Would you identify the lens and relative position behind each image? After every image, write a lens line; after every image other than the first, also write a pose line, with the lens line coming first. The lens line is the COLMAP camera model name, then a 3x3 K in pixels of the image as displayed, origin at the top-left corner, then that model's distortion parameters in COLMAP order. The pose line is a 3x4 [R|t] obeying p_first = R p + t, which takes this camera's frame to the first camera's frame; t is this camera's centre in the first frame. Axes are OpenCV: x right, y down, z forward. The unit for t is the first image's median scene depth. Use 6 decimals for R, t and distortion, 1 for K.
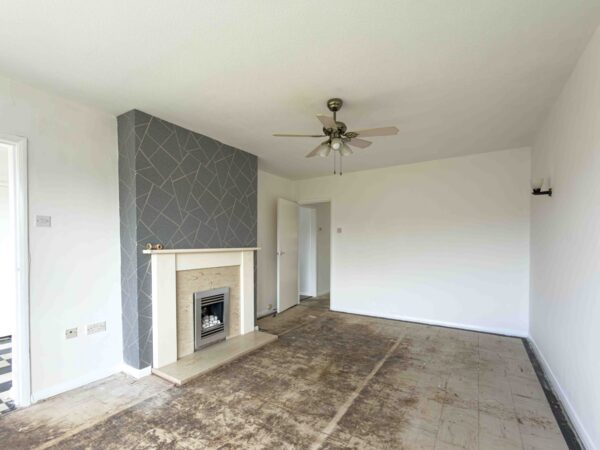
lens RADIAL K [[278.8, 0, 309.2], [0, 278.8, 247.8], [0, 0, 1]] dist [-0.001543, 0.000781]
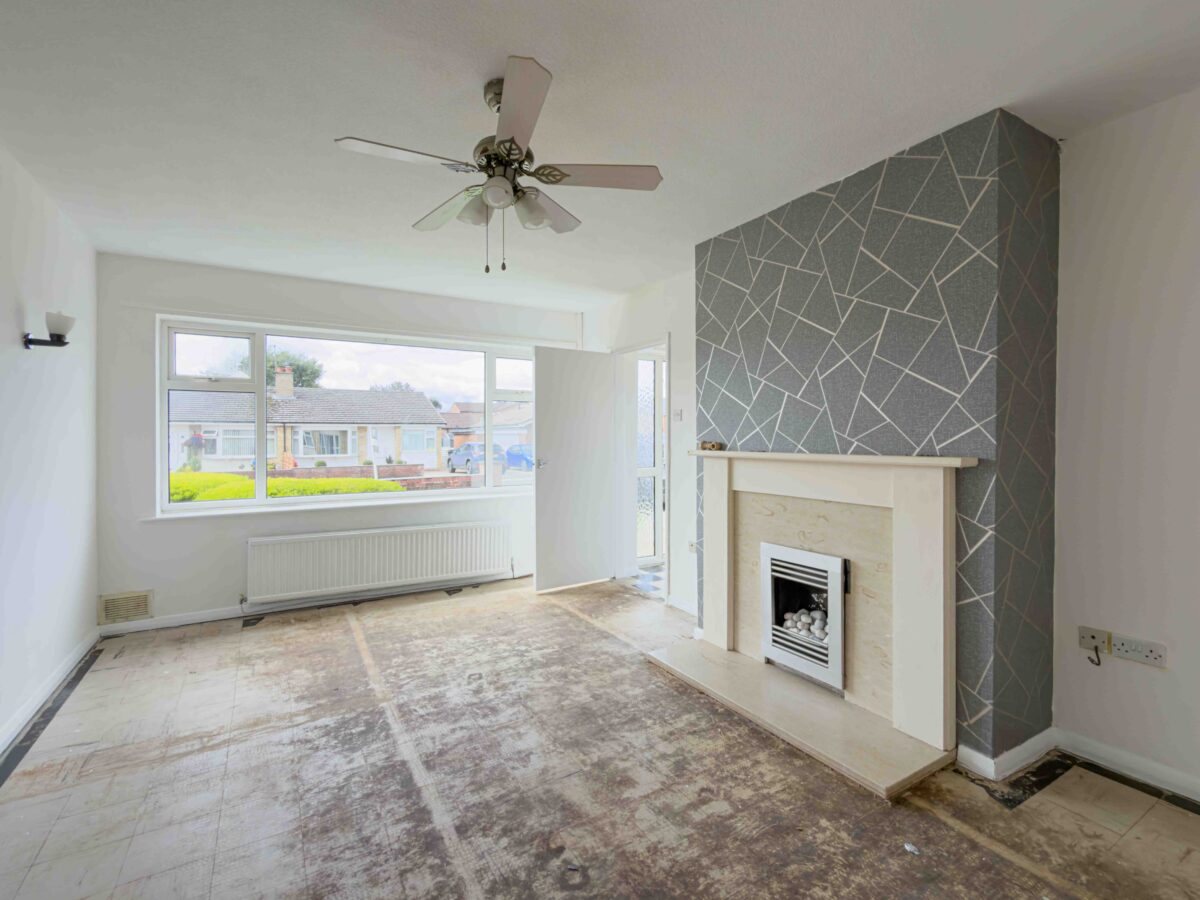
lens RADIAL K [[557.7, 0, 602.5], [0, 557.7, 441.8], [0, 0, 1]] dist [-0.001543, 0.000781]
pose [[-0.473160, 0.009796, -0.880922, 0.733639], [-0.012668, 0.999759, 0.017922, -0.035475], [0.880885, 0.019639, -0.472922, 1.522542]]
